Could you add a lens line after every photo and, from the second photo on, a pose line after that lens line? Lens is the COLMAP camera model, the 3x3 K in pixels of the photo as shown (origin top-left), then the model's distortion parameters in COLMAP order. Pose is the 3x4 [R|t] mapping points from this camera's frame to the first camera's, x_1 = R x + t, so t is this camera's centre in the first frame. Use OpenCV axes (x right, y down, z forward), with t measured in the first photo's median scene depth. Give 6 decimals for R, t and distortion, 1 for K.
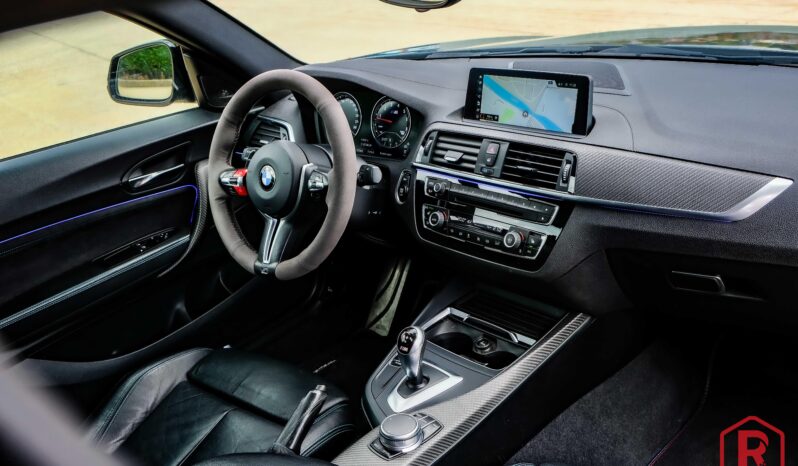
lens RADIAL K [[781.1, 0, 399.0], [0, 781.1, 233.0], [0, 0, 1]] dist [0.000512, -0.000620]
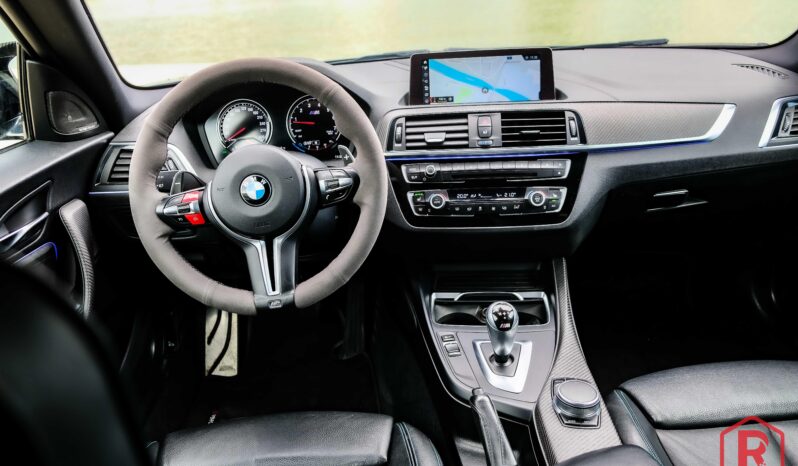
lens RADIAL K [[651.2, 0, 399.0], [0, 651.2, 233.0], [0, 0, 1]] dist [-0.003063, 0.000376]
pose [[0.748182, -0.190589, 0.635531, -0.509861], [0.230056, 0.972952, 0.020944, -0.006994], [-0.622333, 0.130538, 0.771791, 0.389539]]
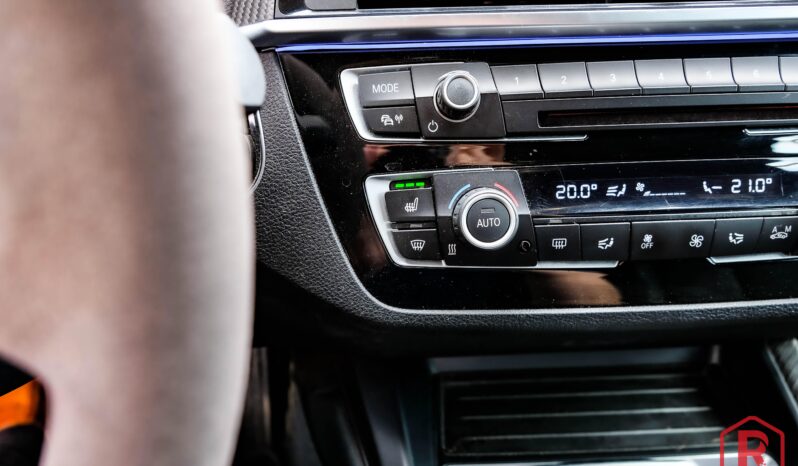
lens RADIAL K [[651.2, 0, 399.0], [0, 651.2, 233.0], [0, 0, 1]] dist [-0.003063, 0.000376]
pose [[0.643760, -0.317850, 0.696092, -0.114646], [0.233930, 0.947850, 0.216464, -0.063893], [-0.728594, 0.023486, 0.684543, 0.859495]]
